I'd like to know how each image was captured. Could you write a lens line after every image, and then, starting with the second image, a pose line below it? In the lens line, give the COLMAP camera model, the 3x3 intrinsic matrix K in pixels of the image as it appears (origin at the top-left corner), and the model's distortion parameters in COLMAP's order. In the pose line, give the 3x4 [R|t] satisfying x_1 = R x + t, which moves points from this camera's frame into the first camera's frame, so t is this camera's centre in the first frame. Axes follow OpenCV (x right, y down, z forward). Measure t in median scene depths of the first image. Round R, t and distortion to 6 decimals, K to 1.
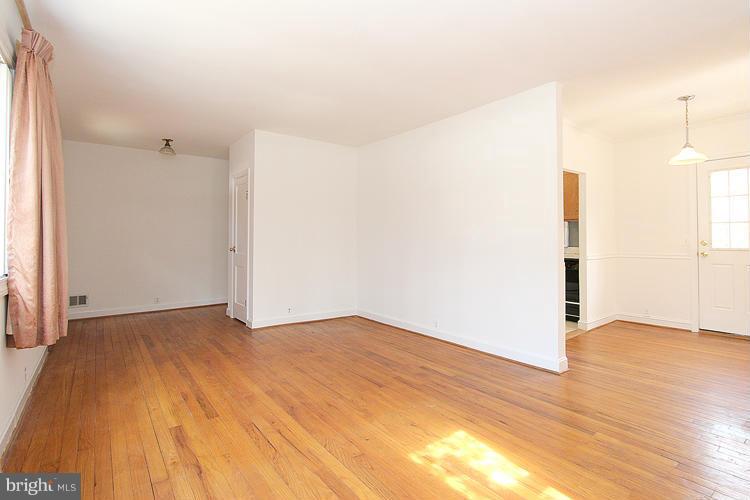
lens RADIAL K [[372.4, 0, 378.0], [0, 372.4, 246.8], [0, 0, 1]] dist [-0.015185, 0.000245]
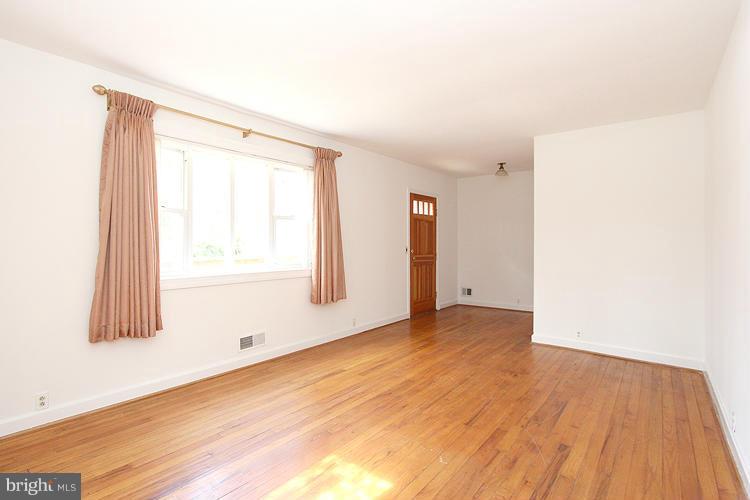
lens RADIAL K [[368.8, 0, 373.9], [0, 368.8, 241.9], [0, 0, 1]] dist [-0.003762, -0.000536]
pose [[0.226305, -0.006421, -0.974035, 0.754355], [-0.016400, 0.999811, -0.010402, -0.035308], [0.973918, 0.018328, 0.226157, 0.553162]]
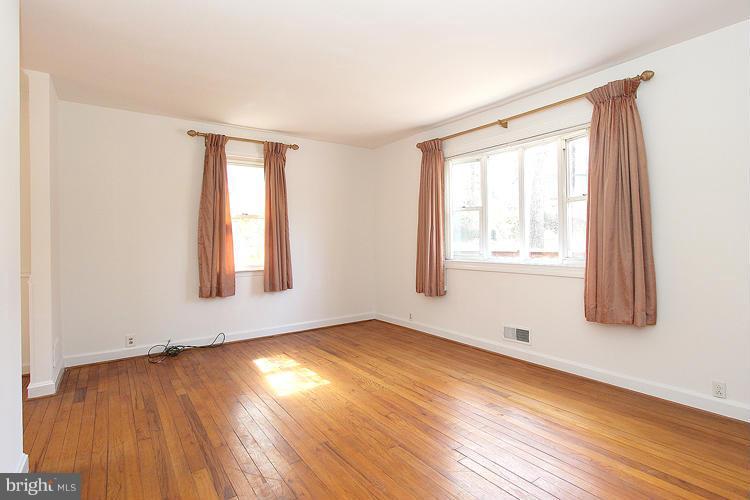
lens RADIAL K [[372.4, 0, 378.0], [0, 372.4, 246.8], [0, 0, 1]] dist [-0.015185, 0.000245]
pose [[-0.999077, 0.011602, 0.041353, -0.126598], [0.013268, 0.999102, 0.040241, -0.048943], [-0.040849, 0.040753, -0.998334, 1.631891]]
